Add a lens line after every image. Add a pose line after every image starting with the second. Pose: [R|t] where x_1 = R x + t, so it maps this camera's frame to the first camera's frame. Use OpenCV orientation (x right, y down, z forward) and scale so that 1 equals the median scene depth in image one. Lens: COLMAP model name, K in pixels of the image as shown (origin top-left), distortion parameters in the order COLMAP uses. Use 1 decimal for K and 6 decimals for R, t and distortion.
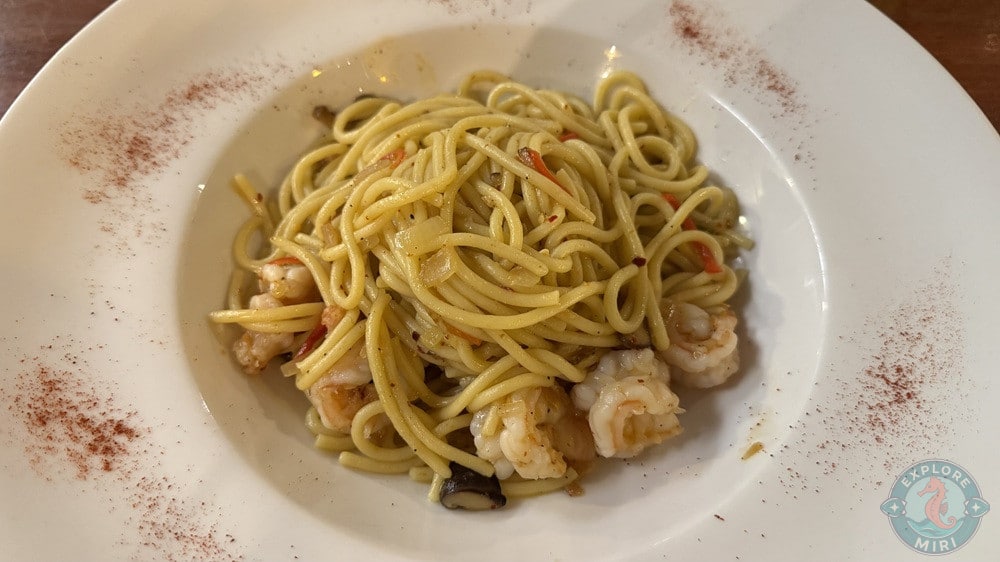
lens RADIAL K [[711.1, 0, 500.0], [0, 711.1, 281.0], [0, 0, 1]] dist [-0.040276, -0.000521]
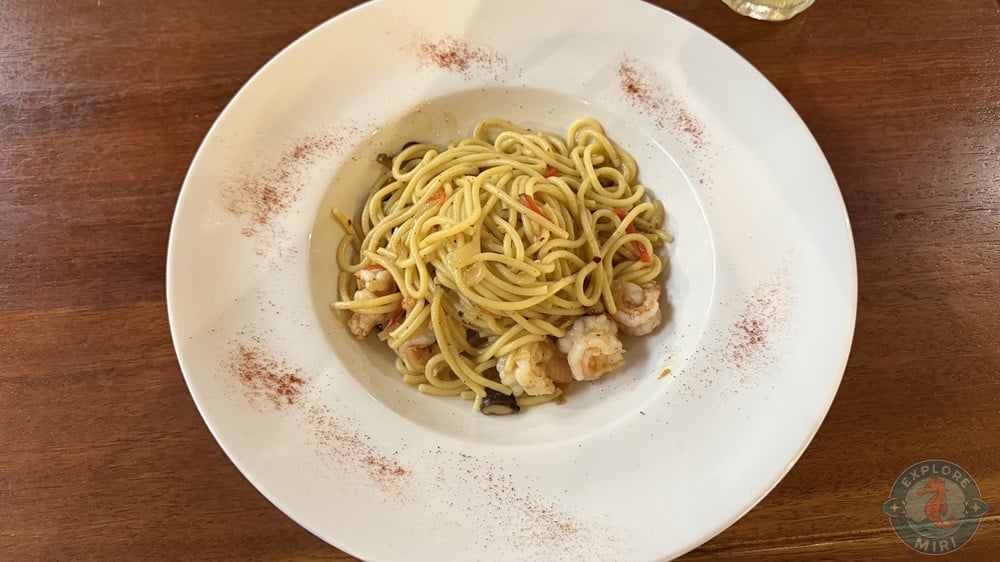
lens RADIAL K [[711.1, 0, 500.0], [0, 711.1, 281.0], [0, 0, 1]] dist [-0.040276, -0.000521]
pose [[0.999080, -0.042317, 0.006911, -0.036103], [0.040905, 0.988971, 0.142346, -0.223556], [-0.012858, -0.141933, 0.989793, -0.605116]]
